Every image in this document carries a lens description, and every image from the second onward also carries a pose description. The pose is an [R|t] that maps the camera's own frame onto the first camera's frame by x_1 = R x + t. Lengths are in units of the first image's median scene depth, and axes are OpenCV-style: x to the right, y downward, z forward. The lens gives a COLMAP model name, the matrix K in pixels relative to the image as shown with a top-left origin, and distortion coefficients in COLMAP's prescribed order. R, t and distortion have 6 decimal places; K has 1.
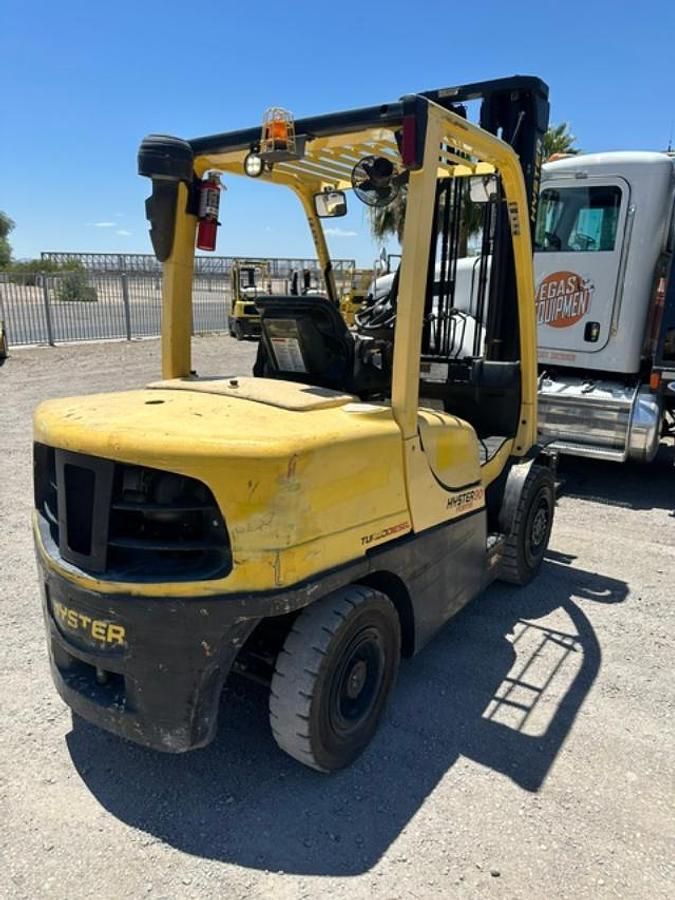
lens RADIAL K [[641.6, 0, 334.9], [0, 641.6, 459.5], [0, 0, 1]] dist [0.041619, -0.061212]
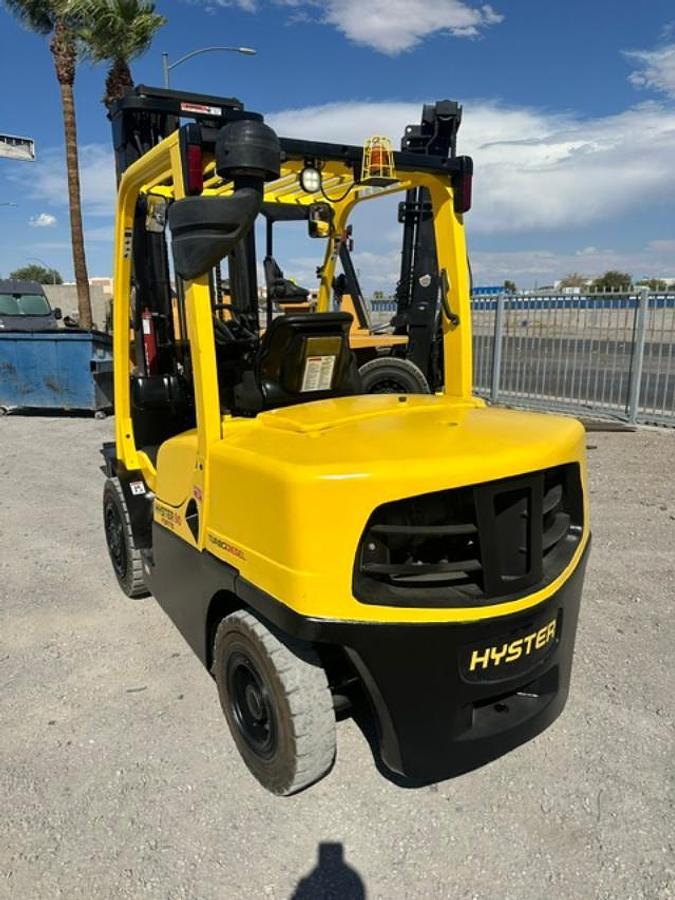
lens RADIAL K [[640.9, 0, 337.6], [0, 640.9, 452.9], [0, 0, 1]] dist [0.045490, -0.049887]
pose [[0.403178, -0.227415, 0.886414, -0.524206], [0.252866, 0.958602, 0.130922, -0.091726], [-0.879492, 0.171359, 0.443993, 0.305304]]
